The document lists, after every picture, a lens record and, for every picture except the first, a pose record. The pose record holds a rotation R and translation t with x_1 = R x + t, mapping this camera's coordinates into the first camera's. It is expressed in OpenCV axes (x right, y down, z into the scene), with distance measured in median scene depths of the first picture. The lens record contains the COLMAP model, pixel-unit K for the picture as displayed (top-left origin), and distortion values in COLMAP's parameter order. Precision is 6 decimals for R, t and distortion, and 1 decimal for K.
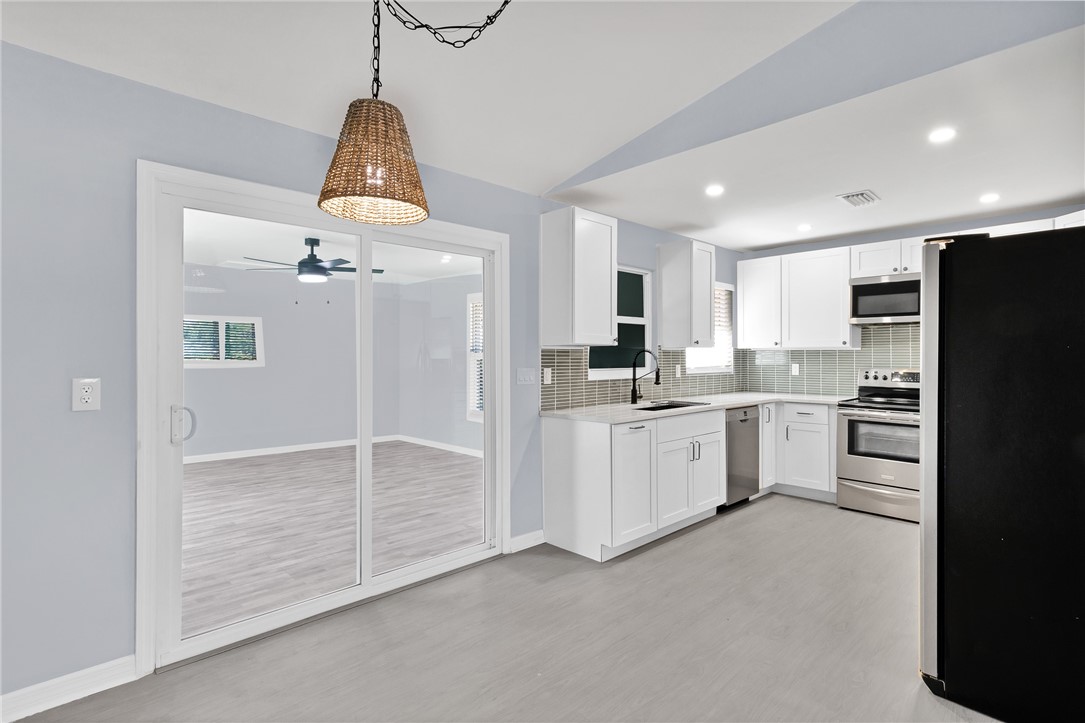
lens RADIAL K [[519.9, 0, 542.6], [0, 519.9, 358.5], [0, 0, 1]] dist [0.000538, 0.002235]
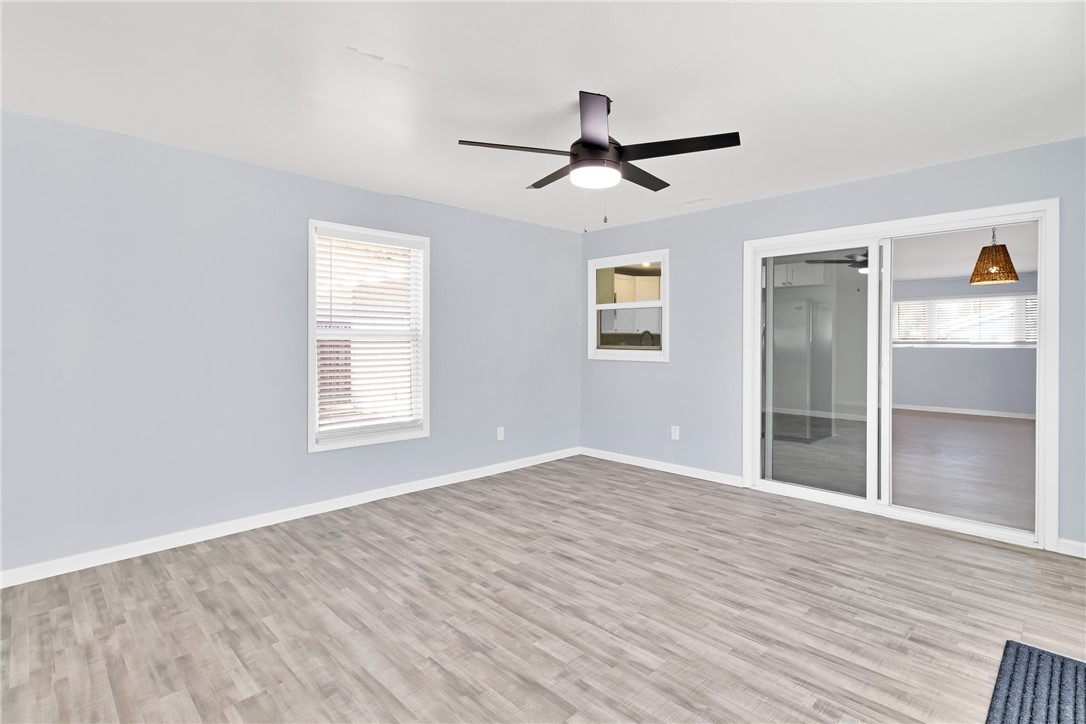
lens RADIAL K [[520.4, 0, 540.2], [0, 520.4, 355.7], [0, 0, 1]] dist [0.000538, 0.002235]
pose [[-0.002409, -0.032645, 0.999464, -1.174243], [0.000093, 0.999467, 0.032646, -0.000041], [-0.999997, 0.000172, -0.002404, 1.298078]]
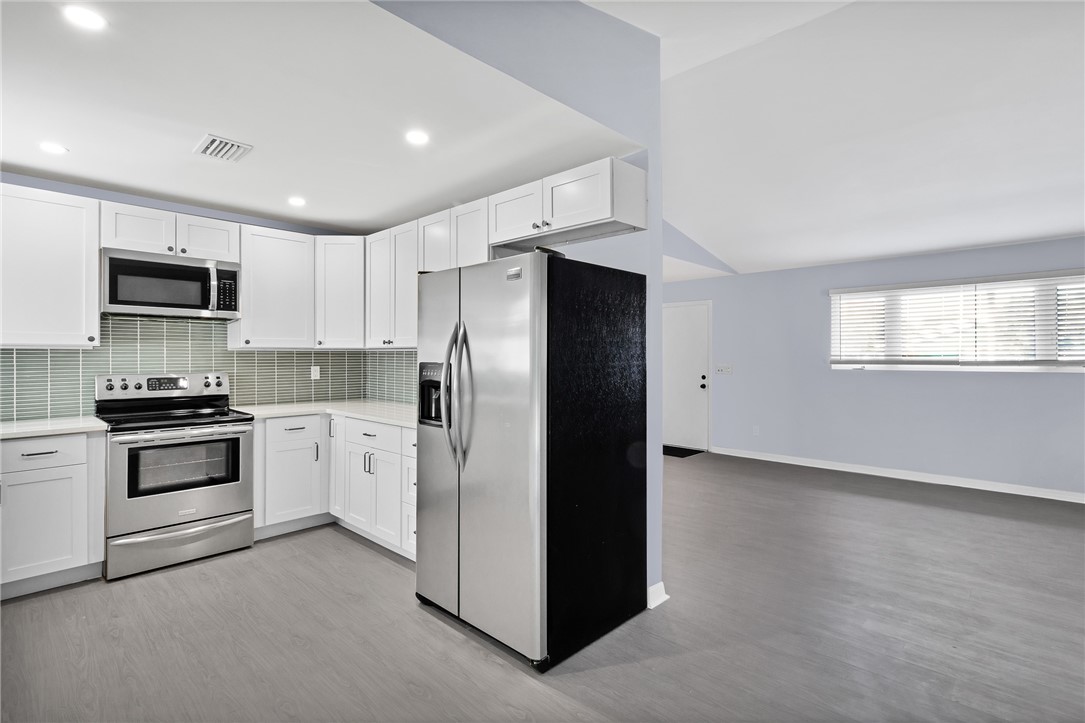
lens RADIAL K [[519.9, 0, 547.5], [0, 519.9, 355.8], [0, 0, 1]] dist [0.000538, 0.002235]
pose [[-0.046498, -0.000195, 0.998918, -0.147547], [0.006054, 0.999982, 0.000477, -0.005295], [-0.998900, 0.006069, -0.046496, 0.496040]]
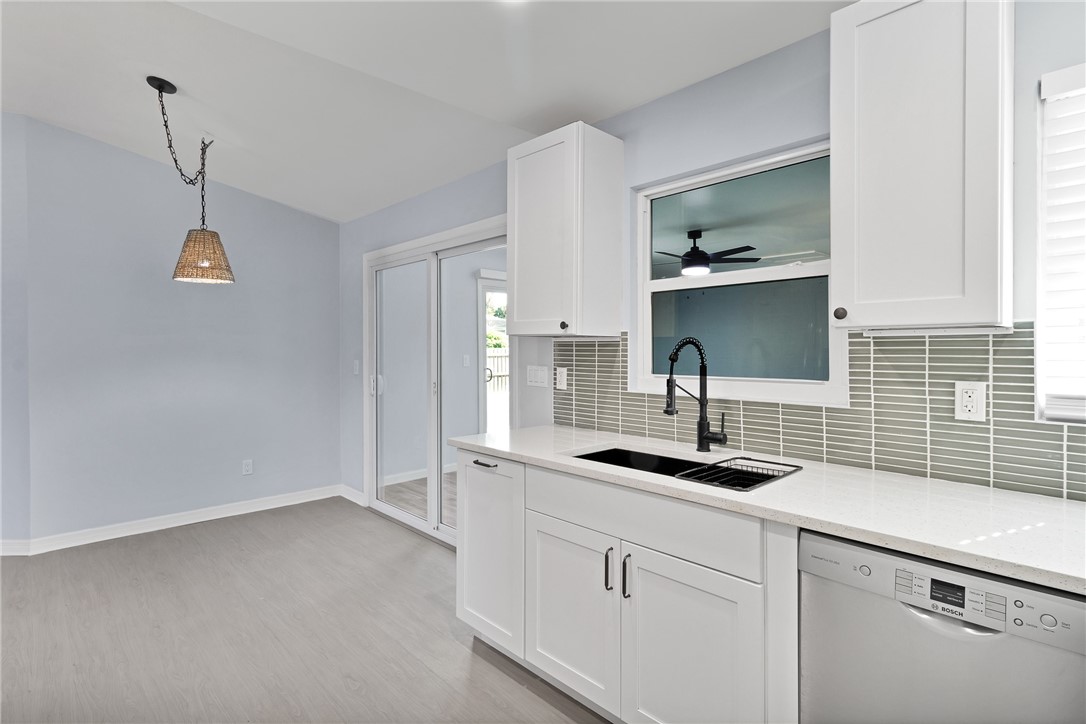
lens RADIAL K [[520.4, 0, 542.5], [0, 520.4, 356.6], [0, 0, 1]] dist [0.000538, 0.002235]
pose [[0.015388, 0.016495, -0.999746, 0.668106], [-0.002943, 0.999860, 0.016452, -0.008358], [0.999877, 0.002689, 0.015435, 0.860056]]
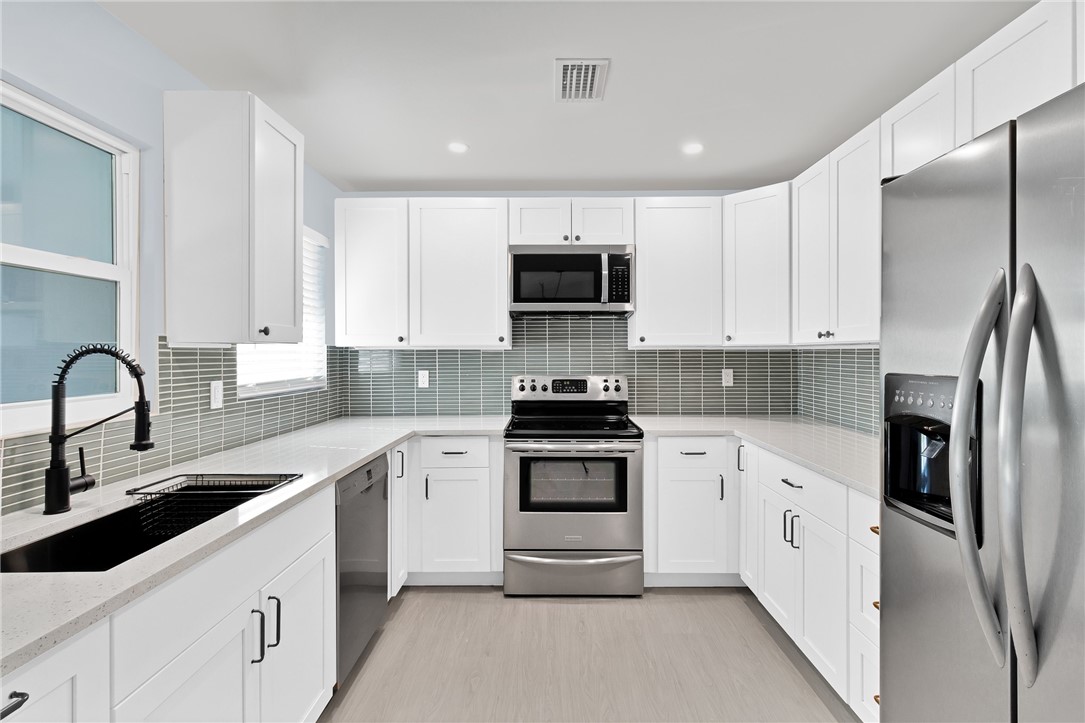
lens RADIAL K [[519.9, 0, 549.8], [0, 519.9, 353.8], [0, 0, 1]] dist [0.000538, 0.002235]
pose [[0.689166, -0.000869, 0.724603, 0.154634], [0.005675, 0.999975, -0.004198, -0.009010], [-0.724581, 0.007005, 0.689154, 0.559469]]
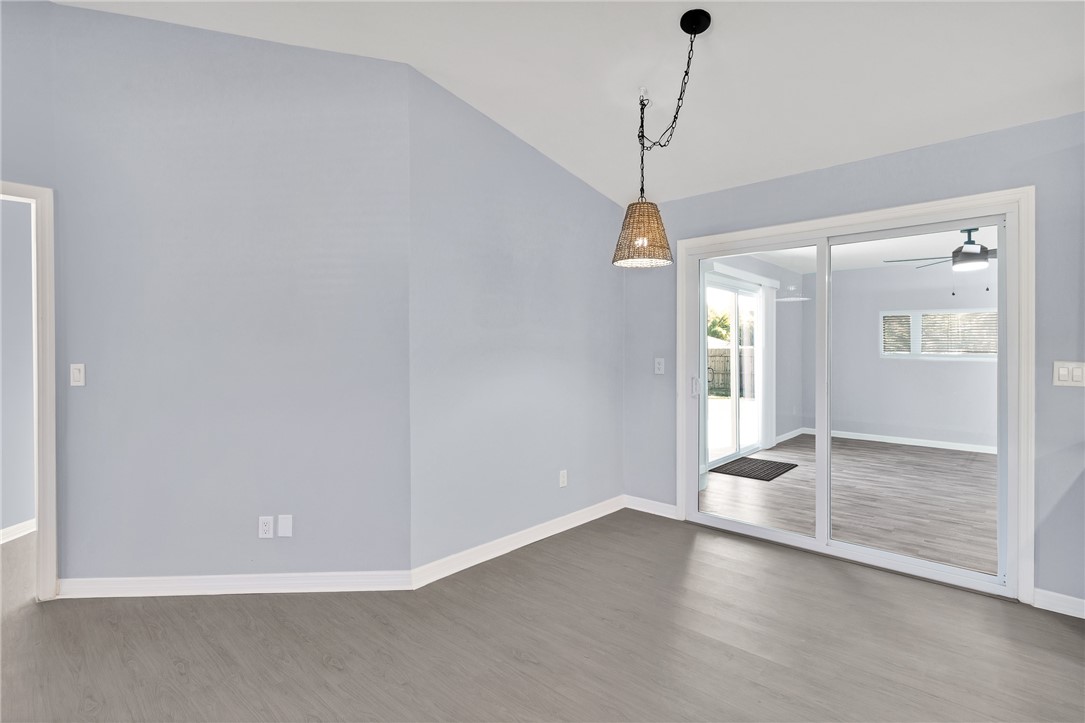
lens RADIAL K [[519.9, 0, 551.0], [0, 519.9, 353.1], [0, 0, 1]] dist [0.000538, 0.002235]
pose [[0.080489, 0.005020, -0.996743, 0.535506], [-0.005721, 0.999973, 0.004574, 0.005747], [0.996739, 0.005334, 0.080516, 0.200026]]
